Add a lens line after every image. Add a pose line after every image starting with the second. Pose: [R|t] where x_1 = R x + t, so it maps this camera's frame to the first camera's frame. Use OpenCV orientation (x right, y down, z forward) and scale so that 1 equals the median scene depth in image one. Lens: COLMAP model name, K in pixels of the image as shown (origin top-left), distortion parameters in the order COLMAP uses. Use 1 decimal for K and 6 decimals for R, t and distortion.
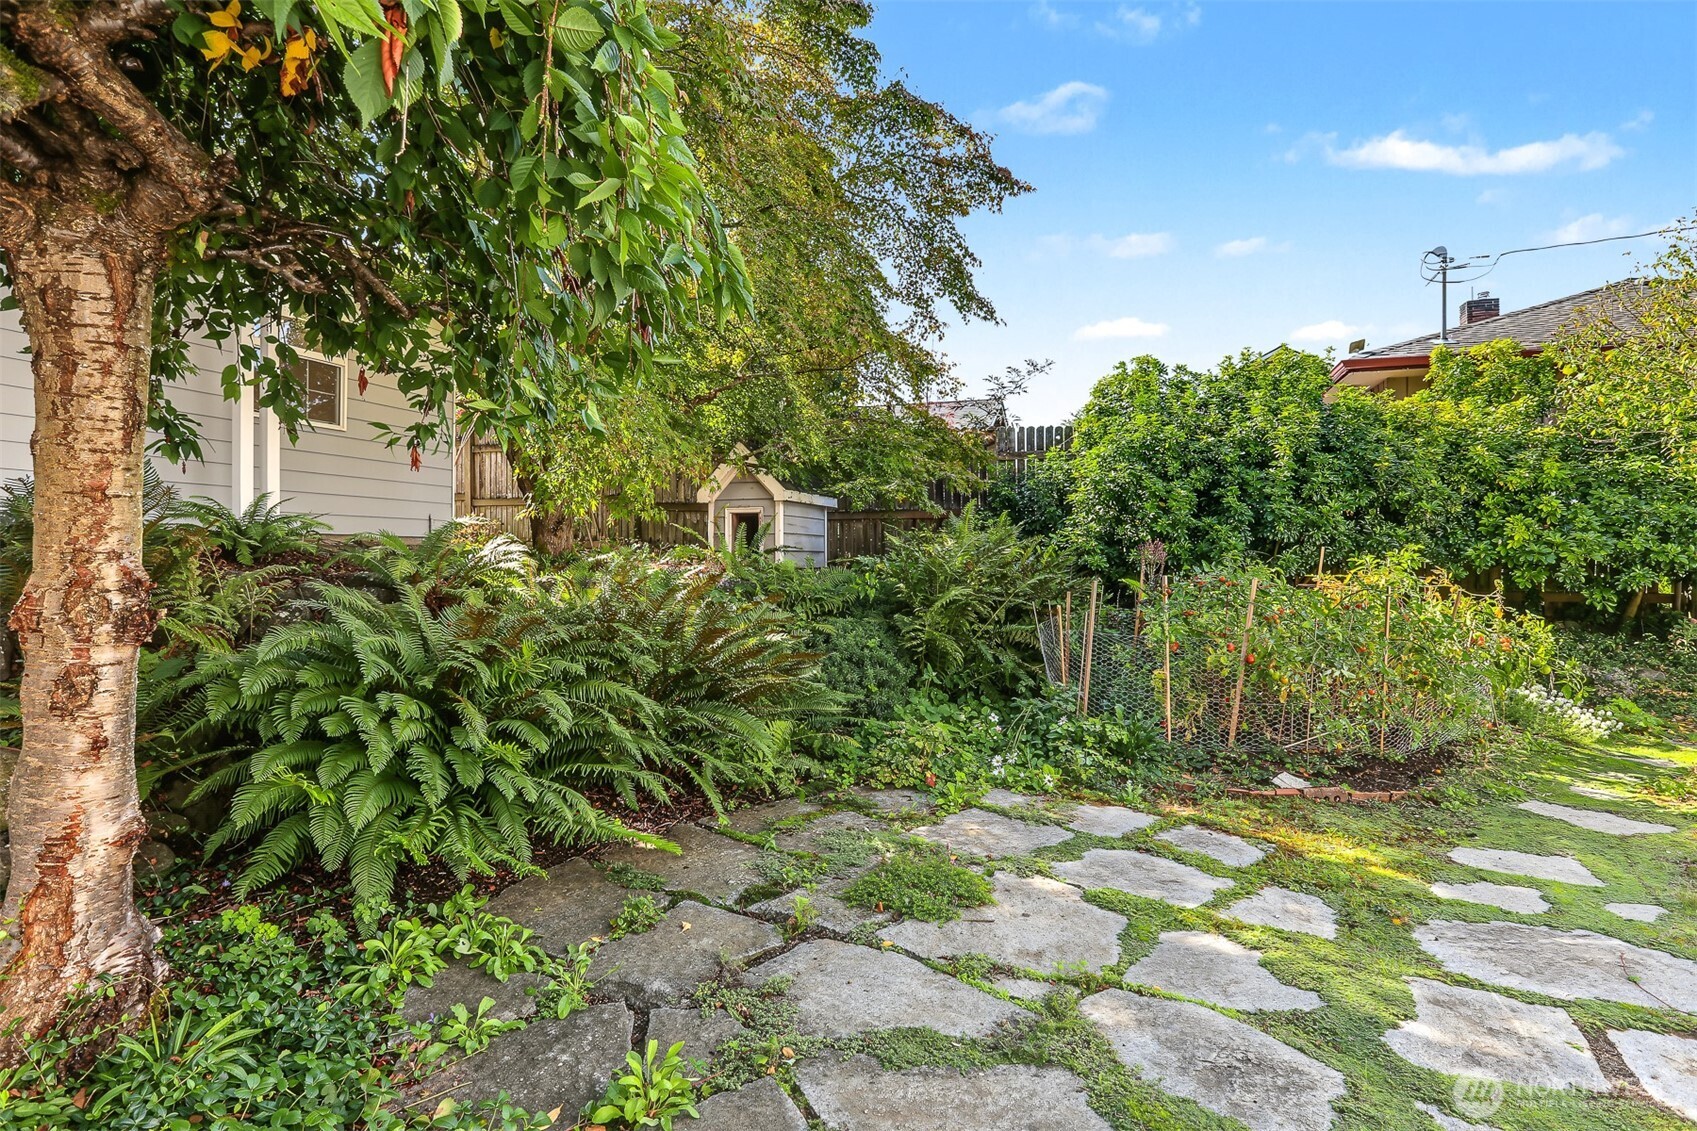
lens RADIAL K [[822.8, 0, 843.1], [0, 822.8, 561.6], [0, 0, 1]] dist [-0.013481, -0.000365]
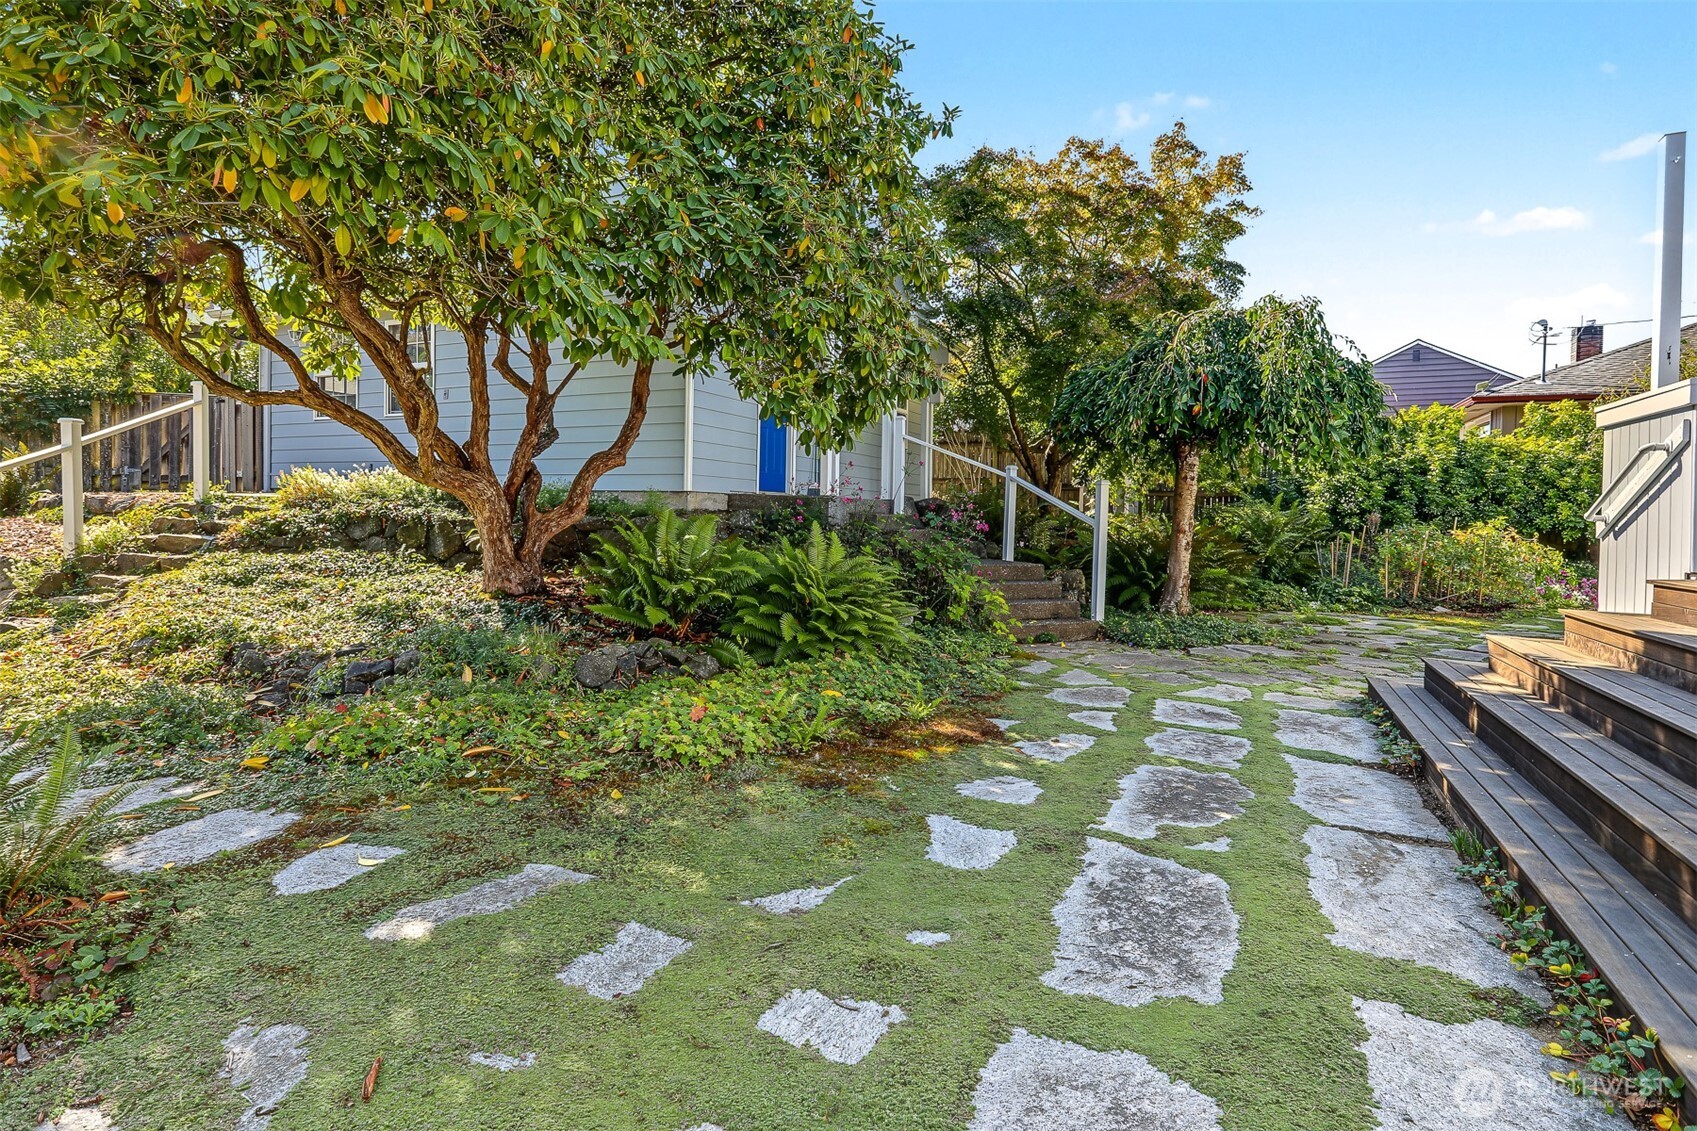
lens RADIAL K [[822.8, 0, 852.4], [0, 822.8, 555.4], [0, 0, 1]] dist [-0.013481, -0.000365]
pose [[0.995182, 0.015958, -0.096737, -0.629297], [-0.012202, 0.999153, 0.039292, 0.013341], [0.097283, -0.037922, 0.994534, -1.035618]]
